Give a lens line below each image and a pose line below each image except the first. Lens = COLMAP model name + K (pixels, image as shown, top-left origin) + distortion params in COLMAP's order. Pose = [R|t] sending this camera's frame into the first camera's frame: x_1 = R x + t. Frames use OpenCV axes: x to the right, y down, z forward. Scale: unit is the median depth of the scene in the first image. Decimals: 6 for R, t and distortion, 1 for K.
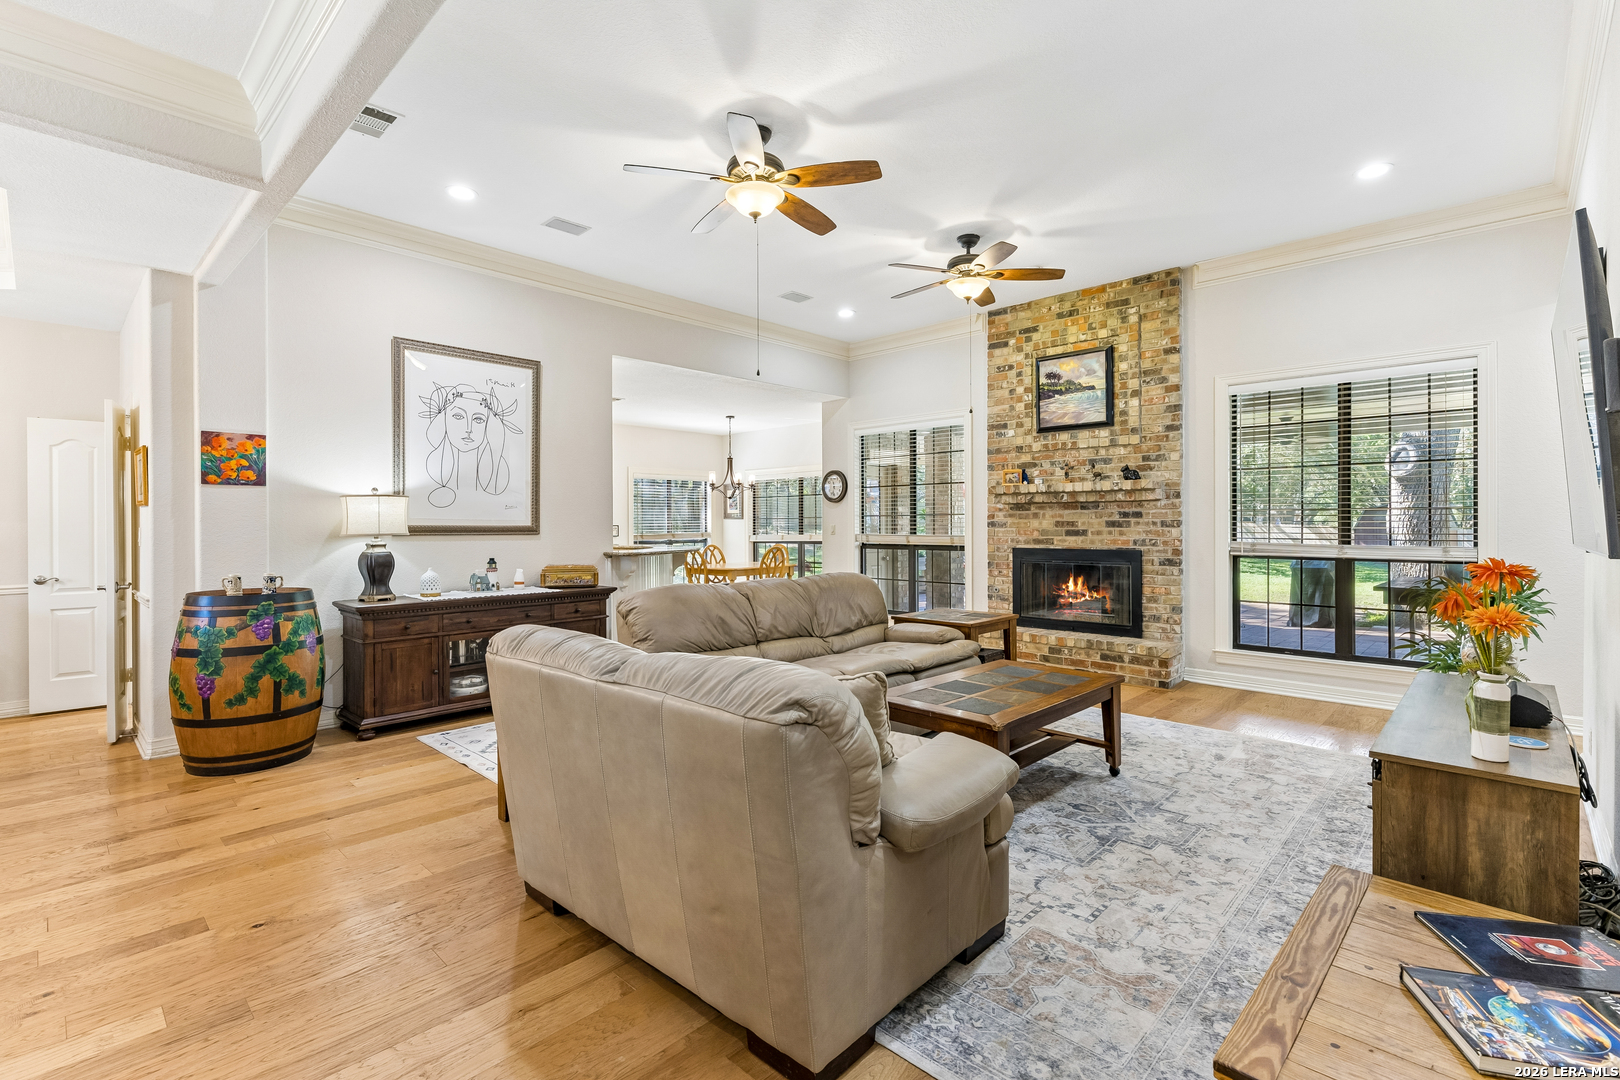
lens RADIAL K [[742.0, 0, 812.7], [0, 742.0, 521.7], [0, 0, 1]] dist [0.000904, -0.000114]
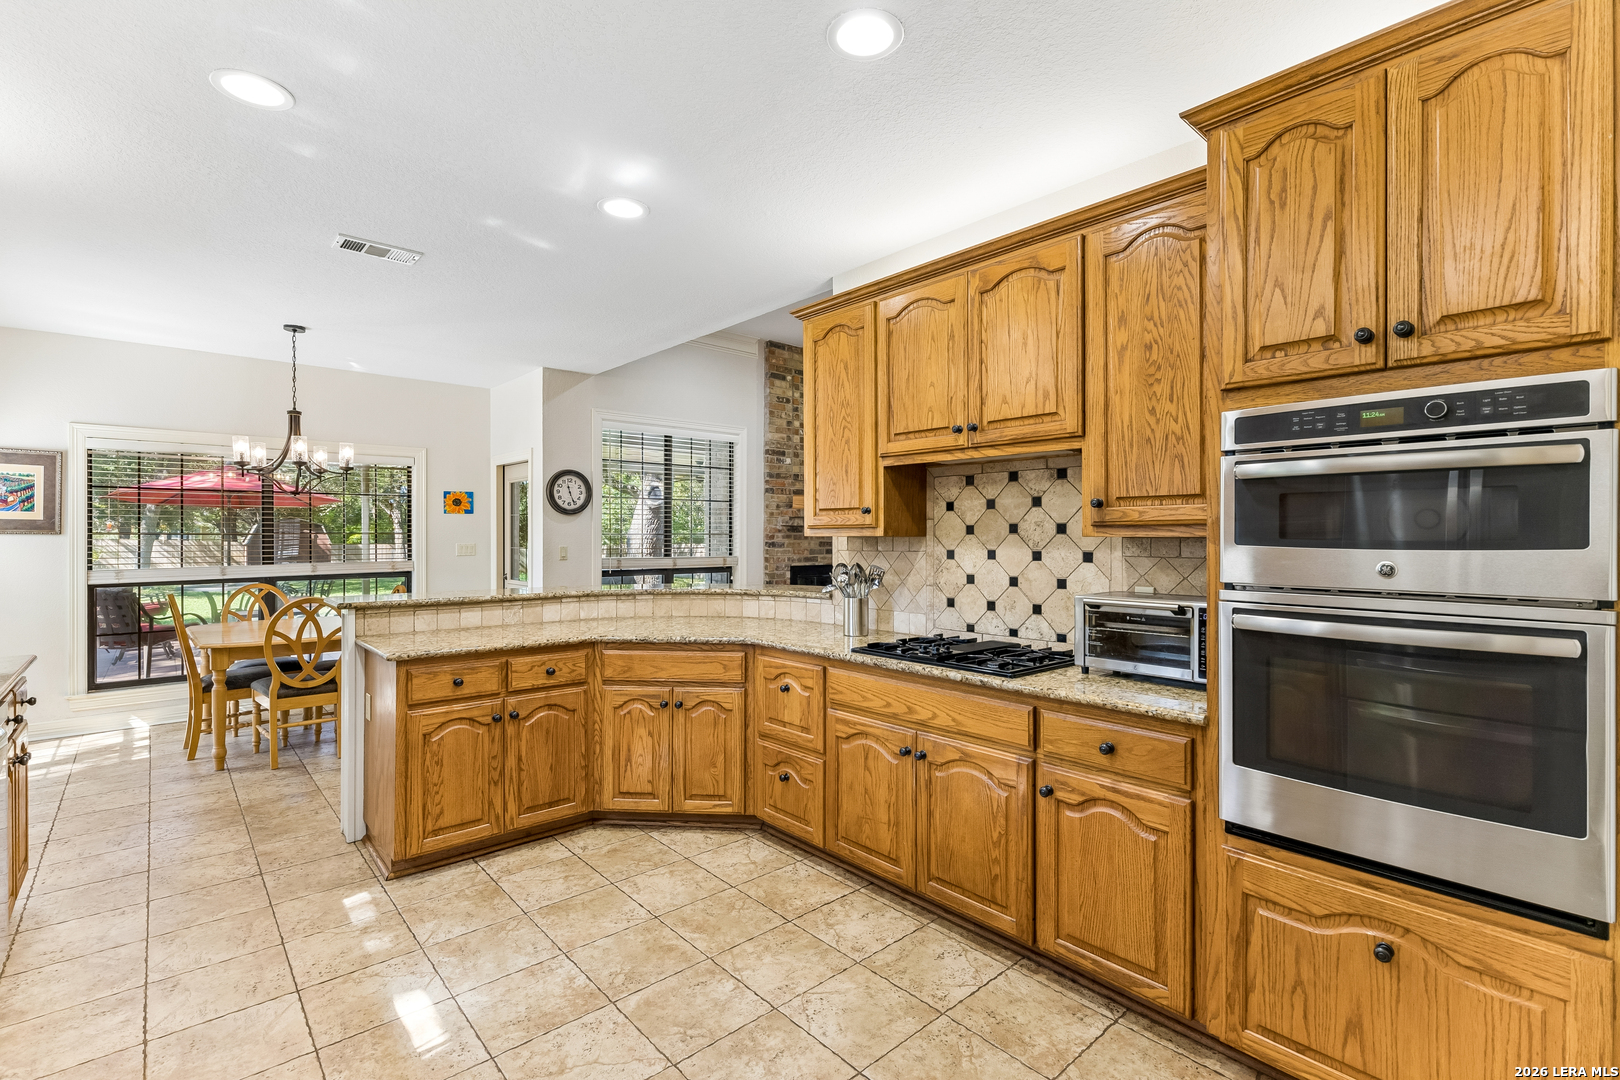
lens RADIAL K [[737.1, 0, 806.3], [0, 737.1, 533.4], [0, 0, 1]] dist [0.004009, 0.000376]
pose [[0.094455, 0.007686, 0.995499, -0.794371], [-0.008151, 0.999943, -0.006947, -0.005405], [-0.995496, -0.007458, 0.094512, 0.853726]]
